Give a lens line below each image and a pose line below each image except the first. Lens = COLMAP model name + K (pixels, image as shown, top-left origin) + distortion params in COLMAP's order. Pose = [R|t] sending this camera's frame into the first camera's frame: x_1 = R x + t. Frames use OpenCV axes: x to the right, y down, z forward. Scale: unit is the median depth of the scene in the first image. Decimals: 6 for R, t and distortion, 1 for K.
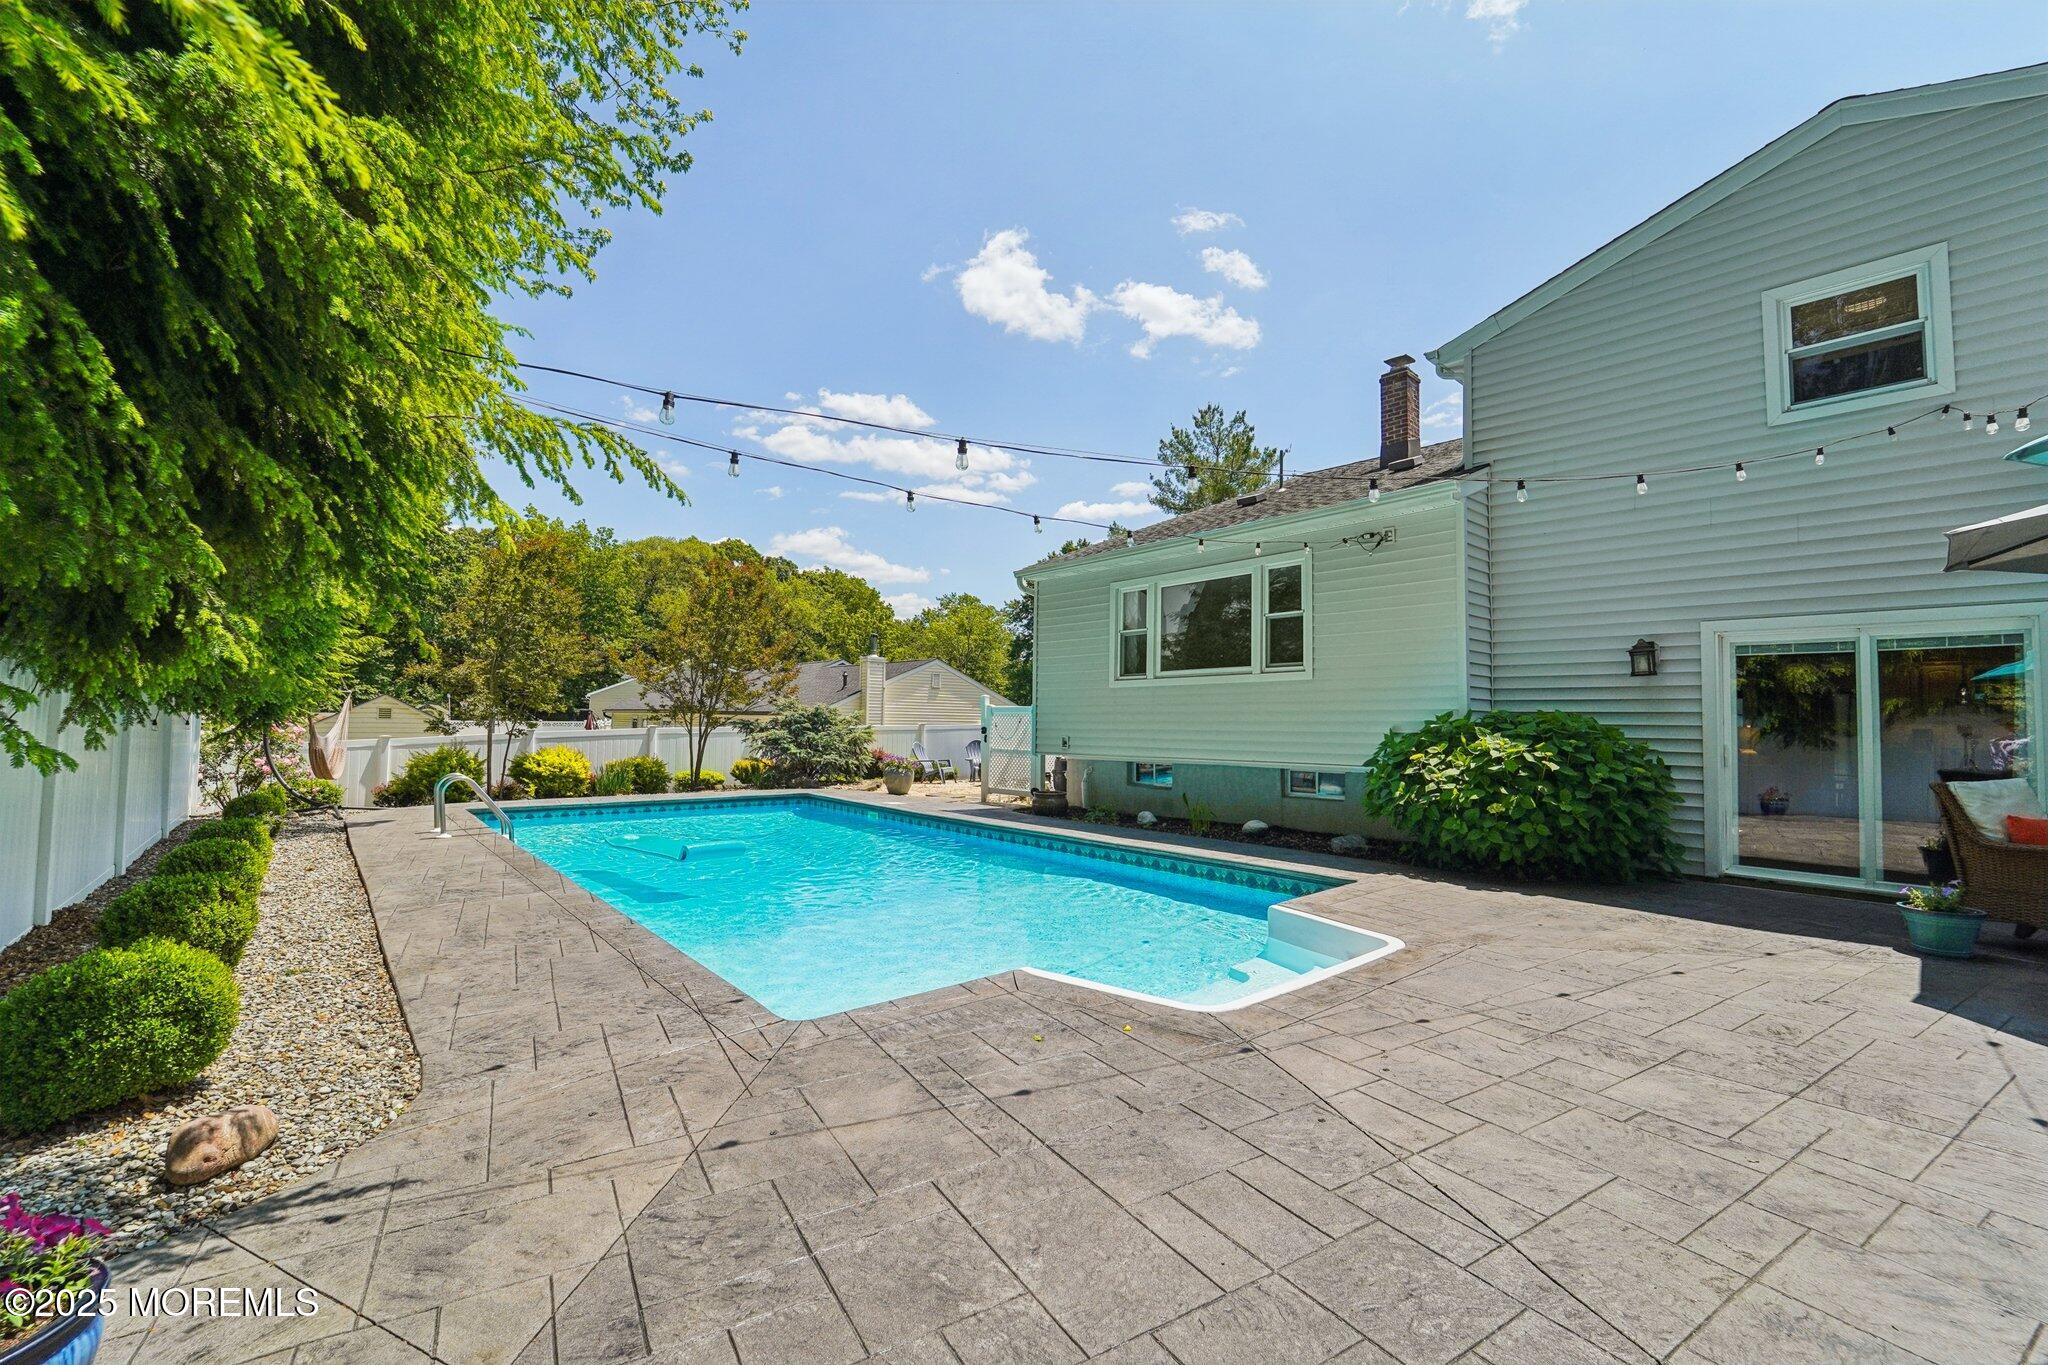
lens RADIAL K [[831.5, 0, 1009.2], [0, 831.5, 683.3], [0, 0, 1]] dist [-0.011313, -0.000063]
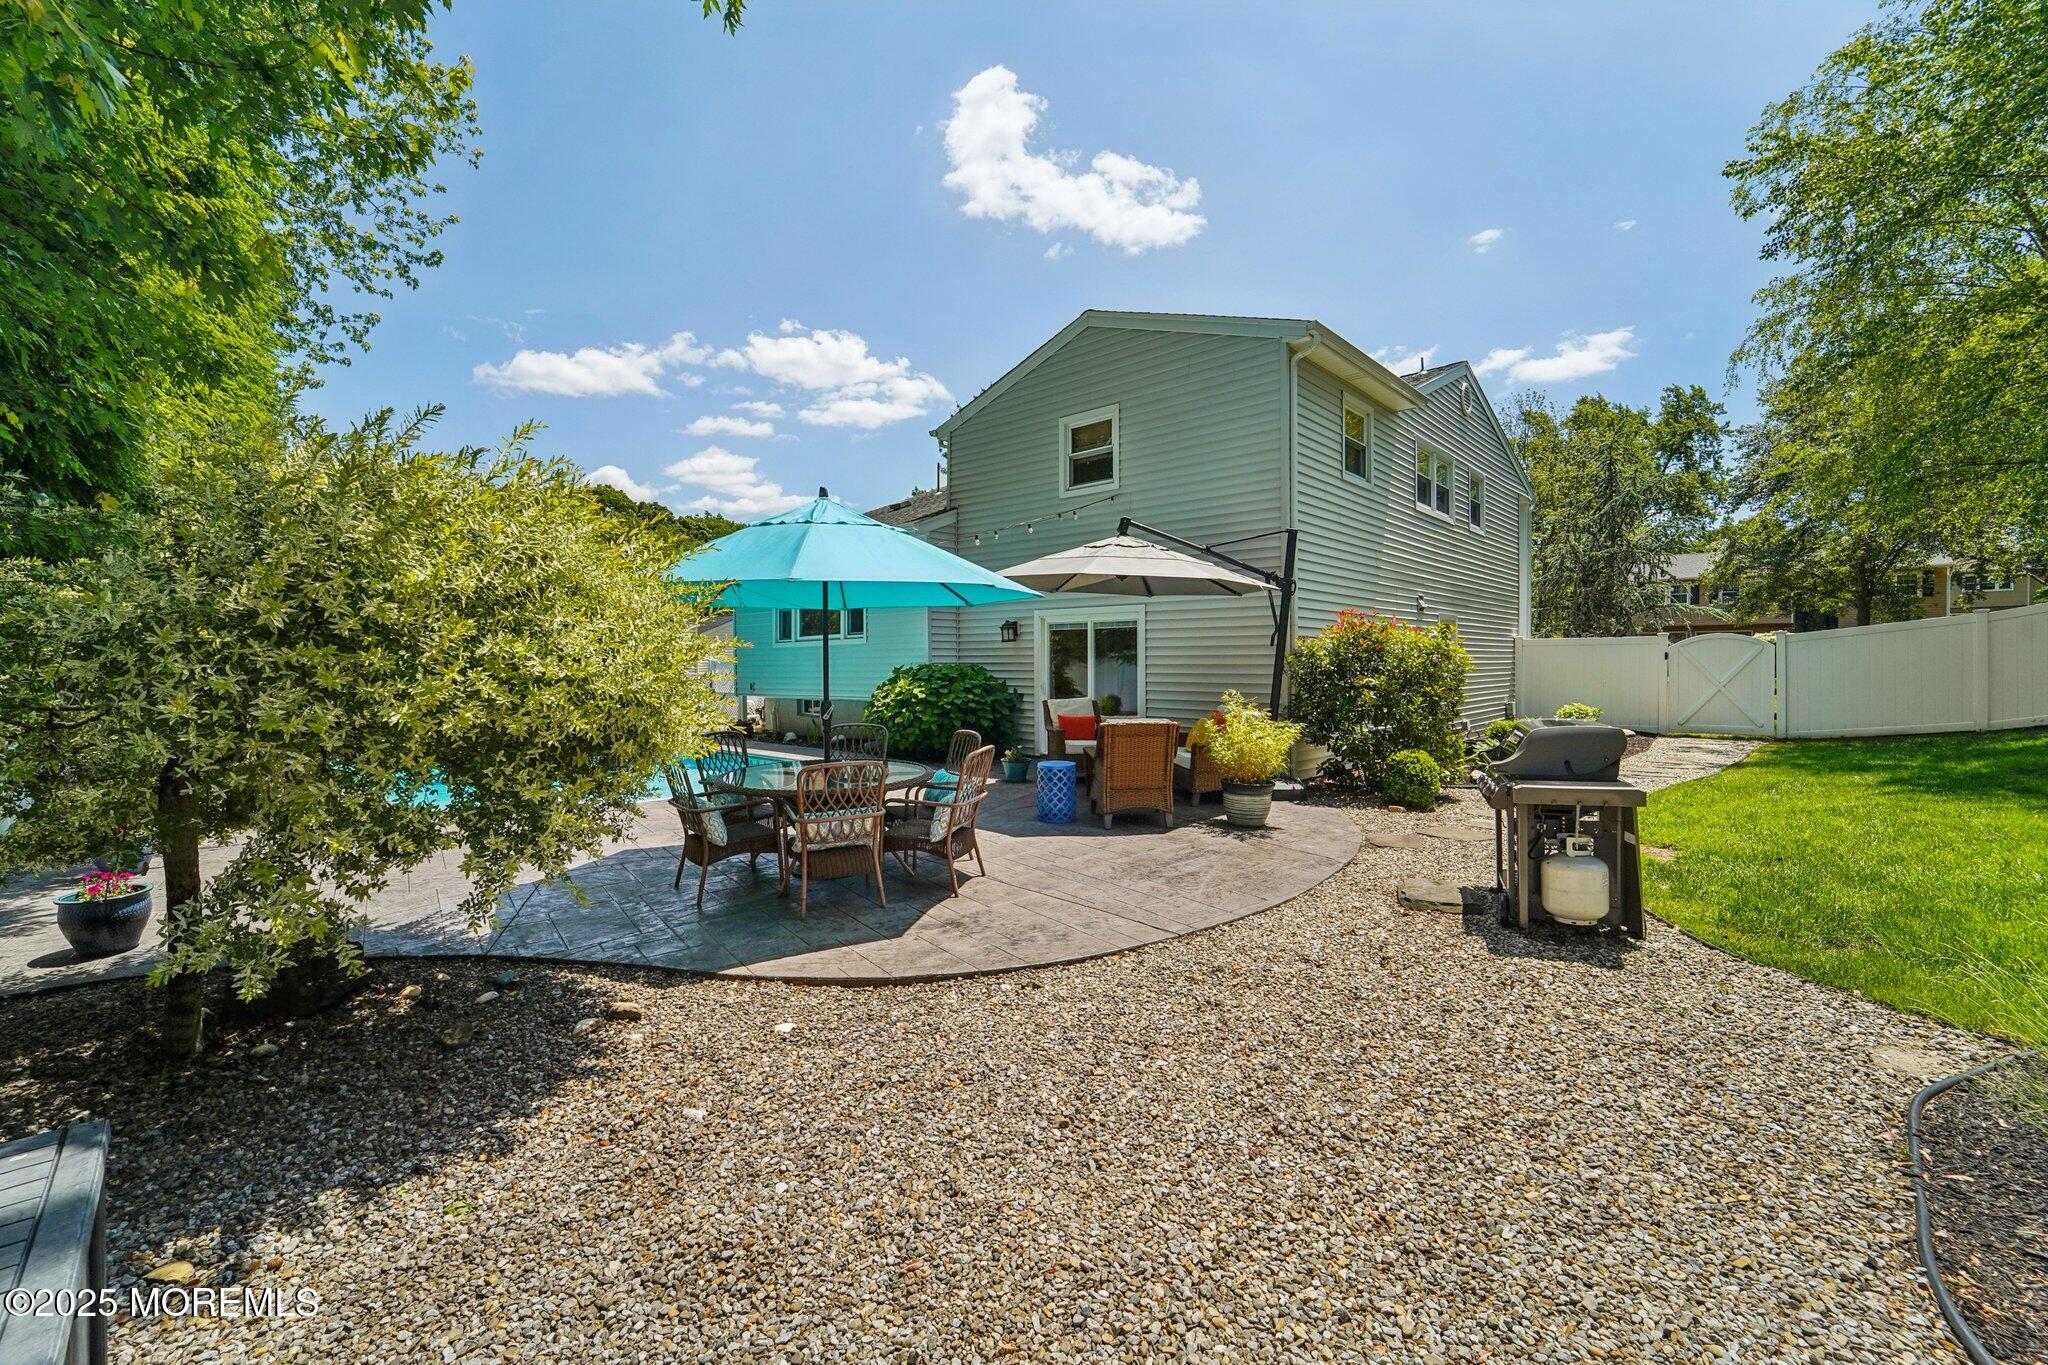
lens RADIAL K [[856.1, 0, 1013.9], [0, 856.1, 677.0], [0, 0, 1]] dist [0.001152, 0.000122]
pose [[0.996142, -0.022578, 0.084800, 0.672082], [0.016980, 0.997664, 0.066162, -0.057350], [-0.086096, -0.064467, 0.994199, -0.829850]]
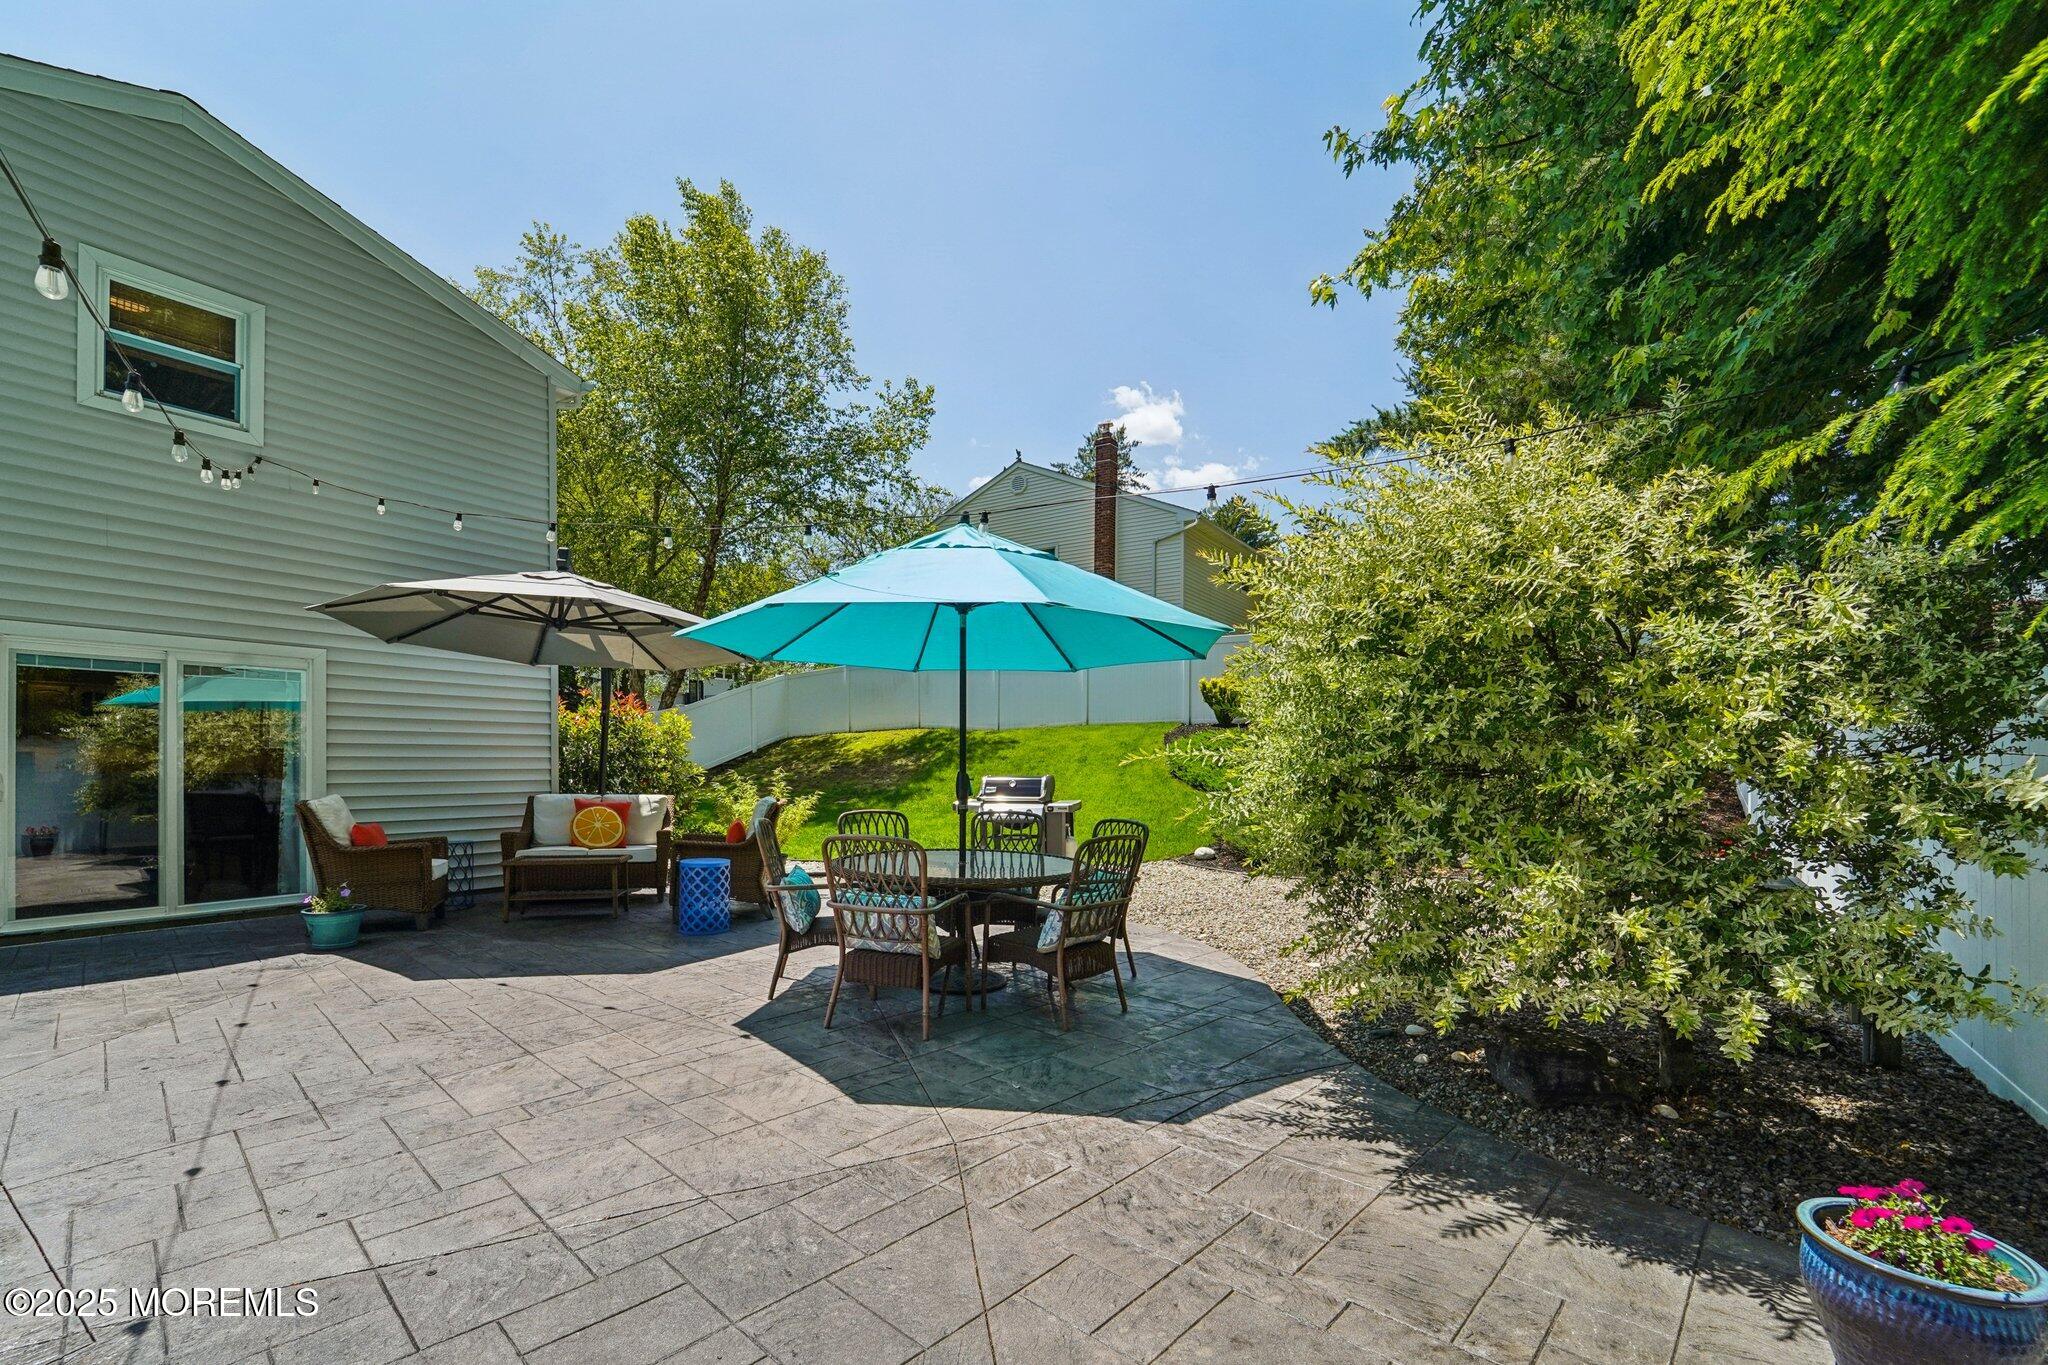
lens RADIAL K [[859.5, 0, 1026.1], [0, 859.5, 745.4], [0, 0, 1]] dist [-0.000236, -0.000039]
pose [[-0.237253, -0.001146, 0.971447, -0.184385], [-0.046828, 0.998850, -0.010258, 0.007300], [-0.970319, -0.047925, -0.237034, 0.235540]]
